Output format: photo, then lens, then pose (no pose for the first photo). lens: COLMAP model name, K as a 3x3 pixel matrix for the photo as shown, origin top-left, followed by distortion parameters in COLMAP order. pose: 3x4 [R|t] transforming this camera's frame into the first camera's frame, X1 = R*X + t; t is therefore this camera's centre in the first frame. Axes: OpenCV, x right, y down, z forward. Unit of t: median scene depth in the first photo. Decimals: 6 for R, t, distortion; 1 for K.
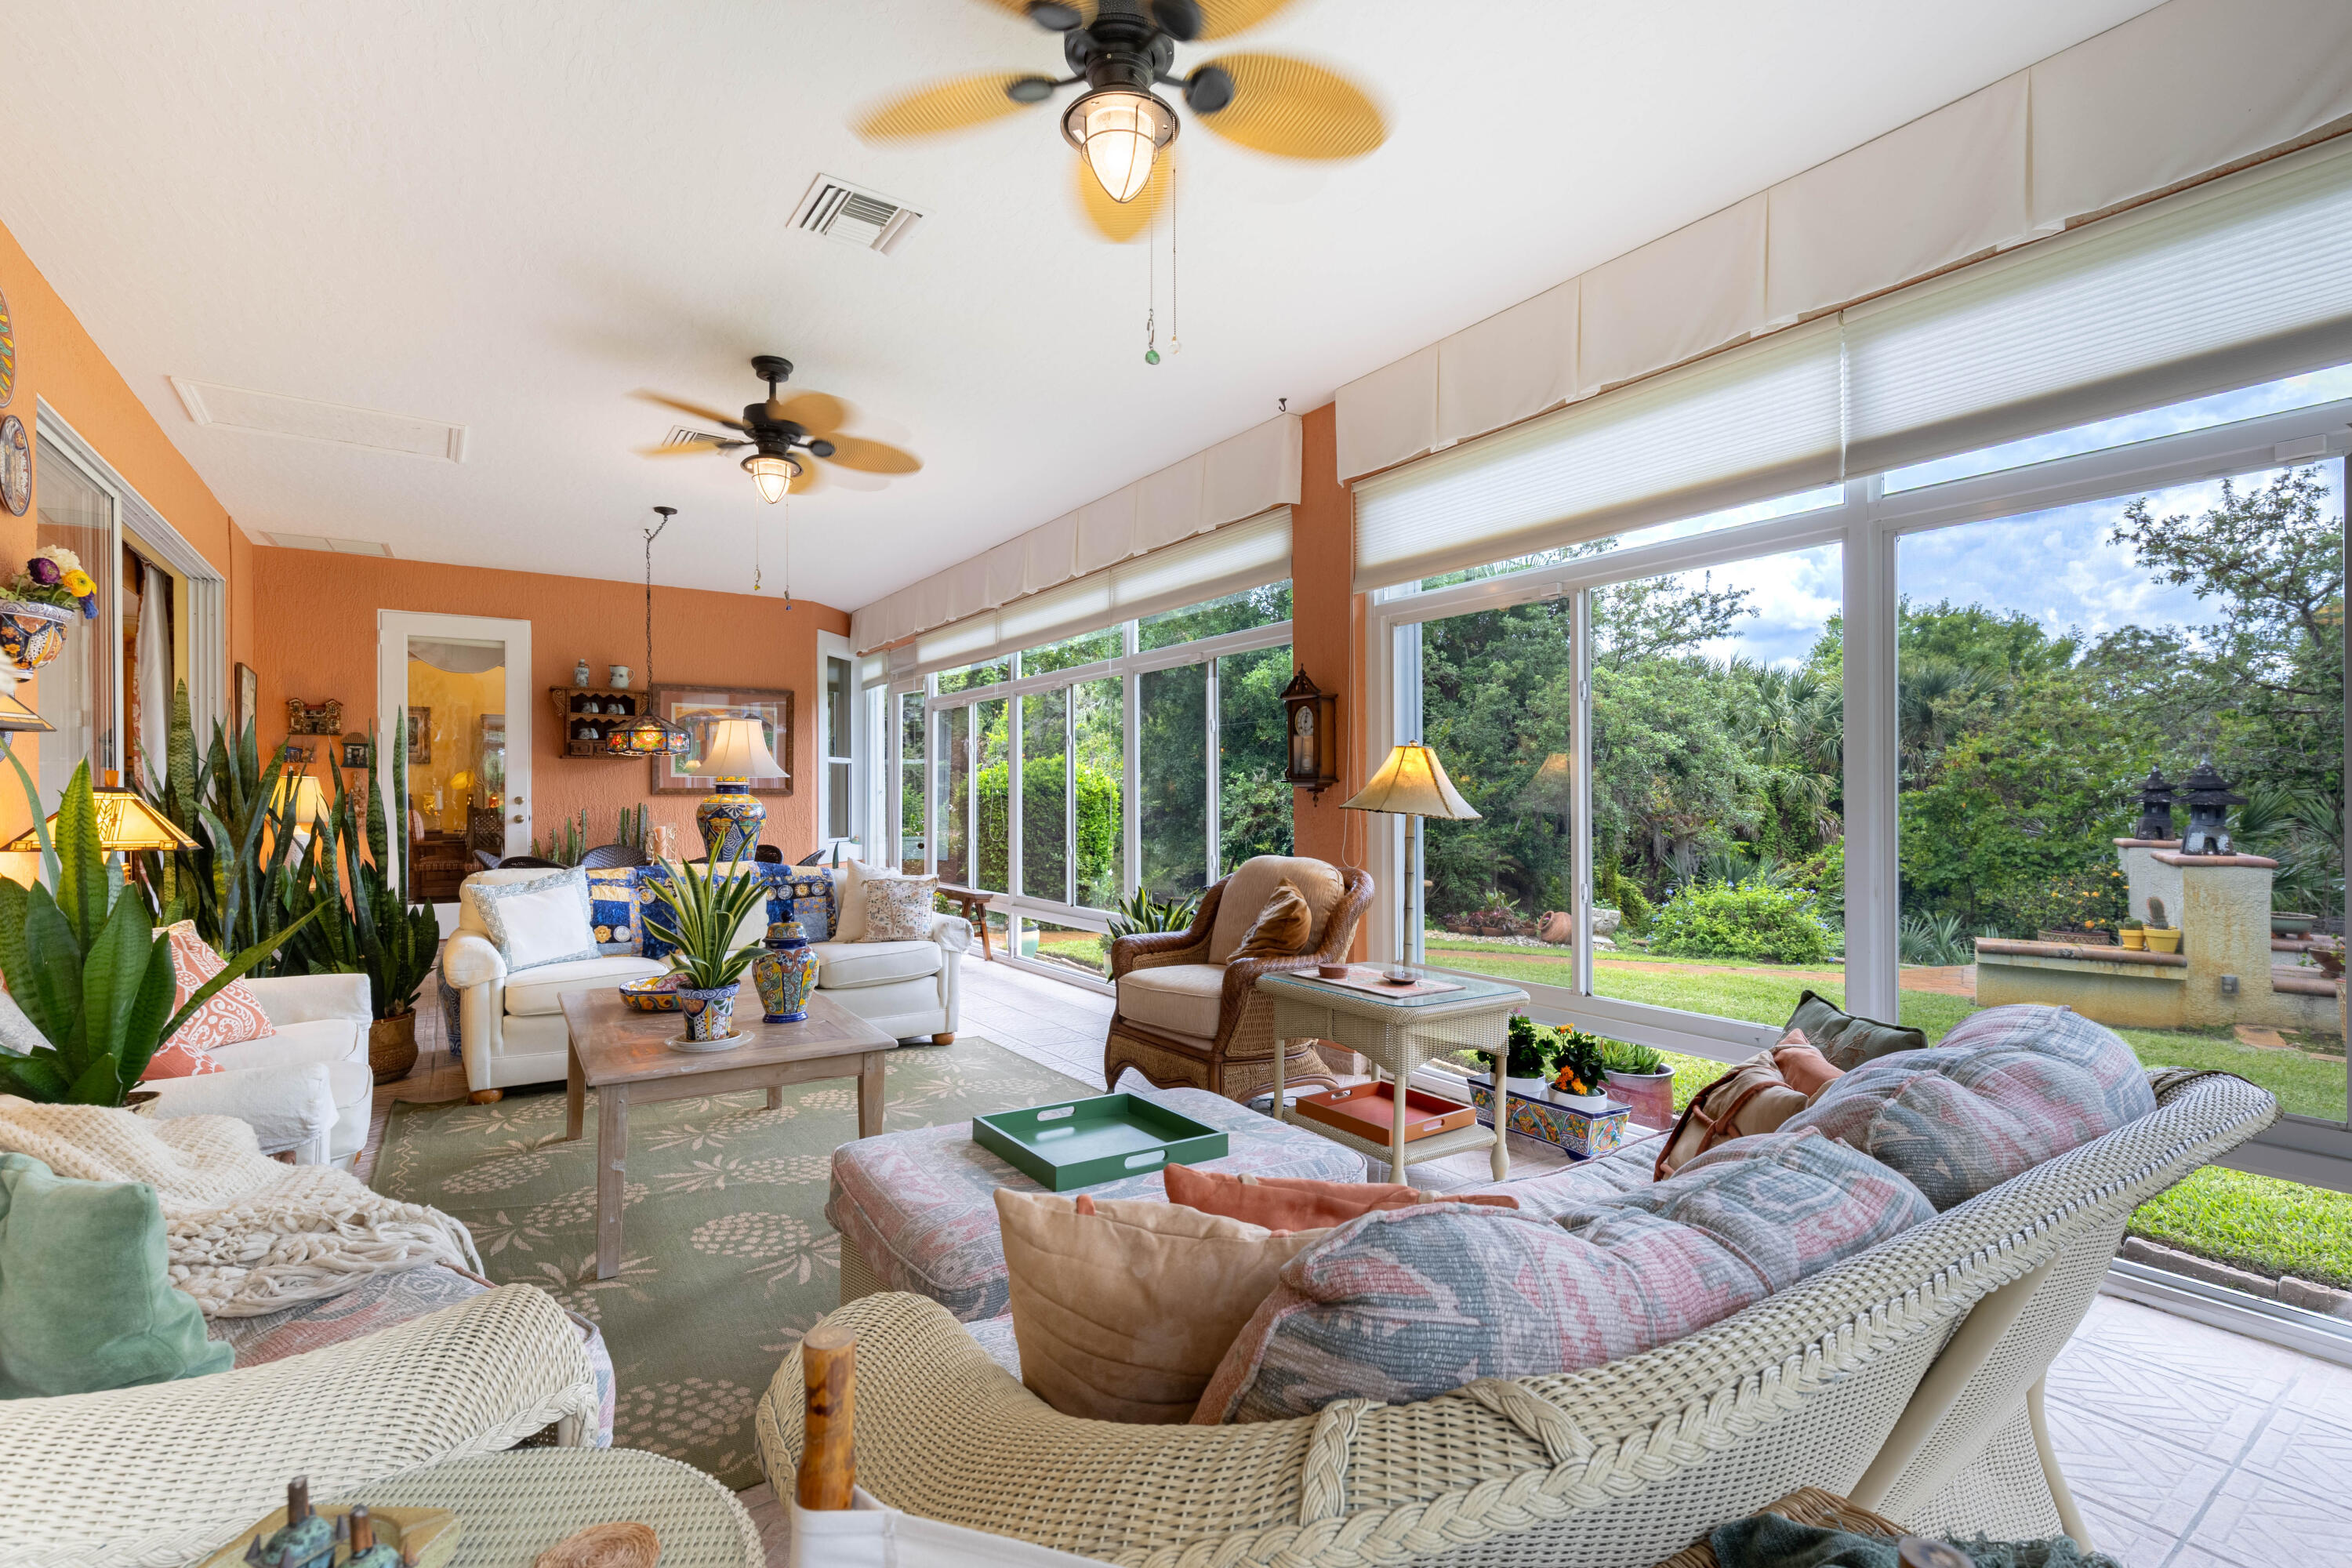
lens RADIAL K [[1051.7, 0, 1188.8], [0, 1051.7, 791.1], [0, 0, 1]] dist [0.003007, -0.000521]
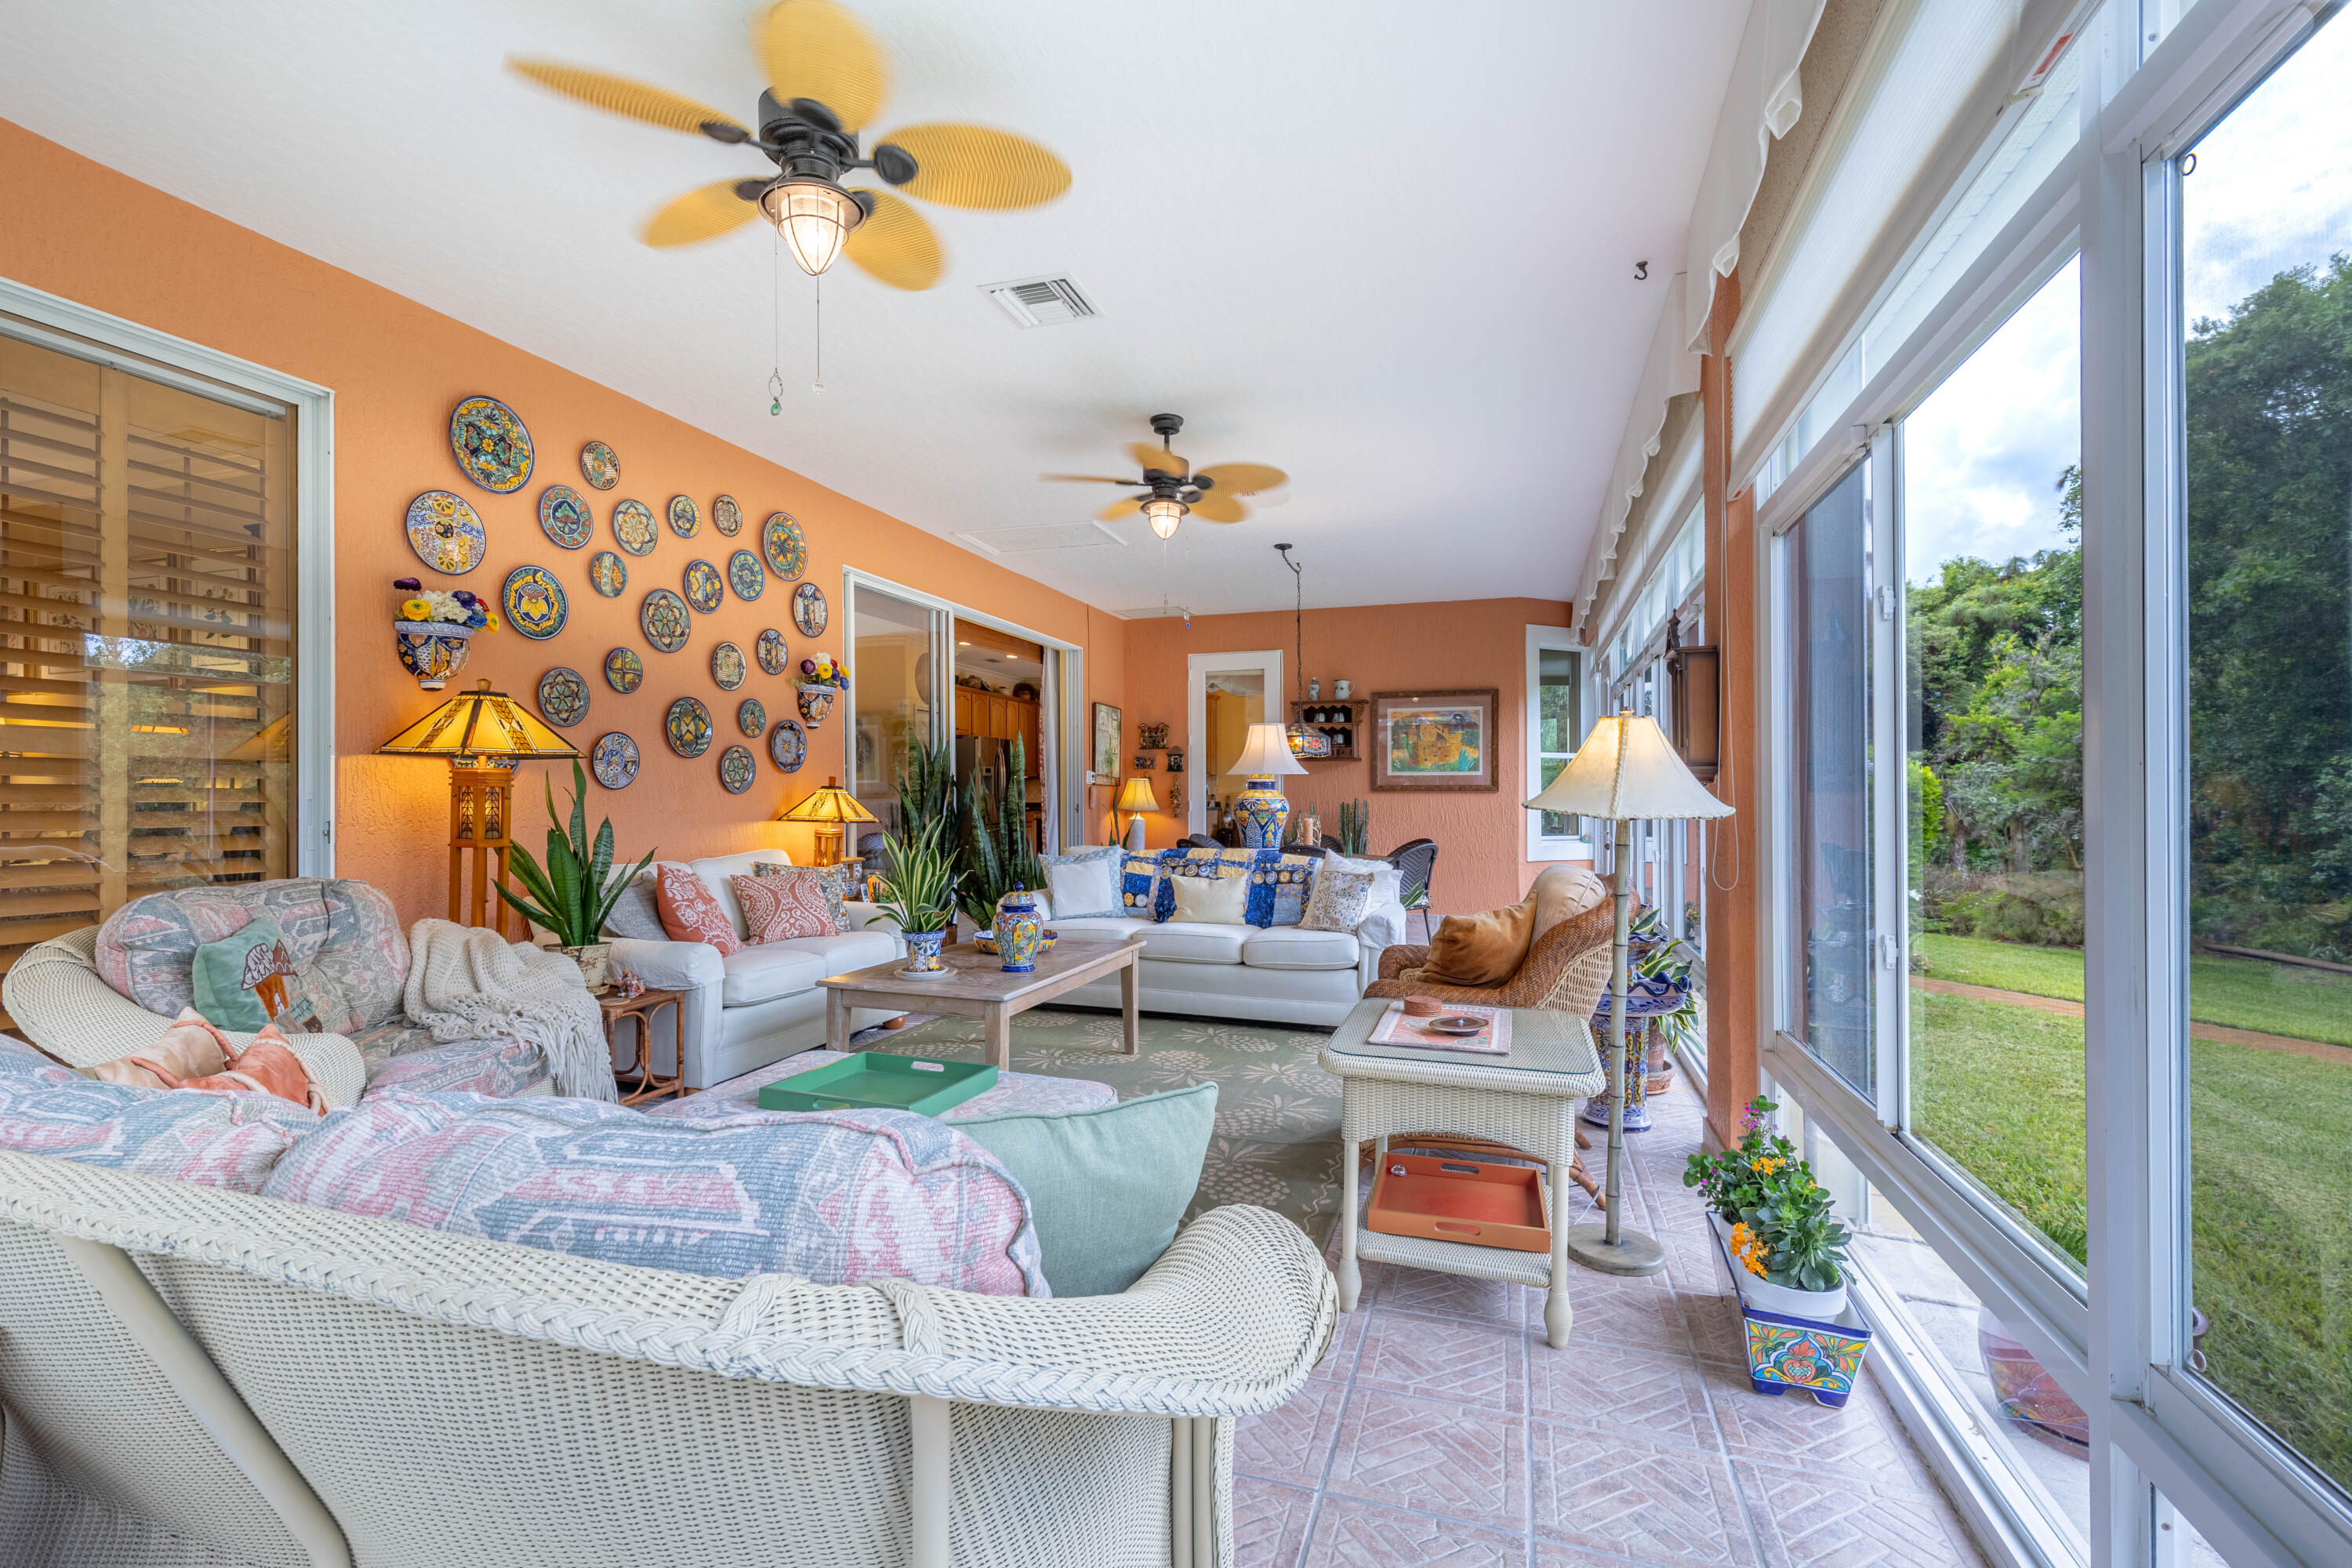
lens RADIAL K [[1051.7, 0, 1175.8], [0, 1051.7, 799.6], [0, 0, 1]] dist [0.003007, -0.000521]
pose [[0.604172, 0.003547, -0.796846, 0.332879], [0.004250, 0.999962, 0.007673, 0.003522], [0.796843, -0.008022, 0.604134, 0.186870]]
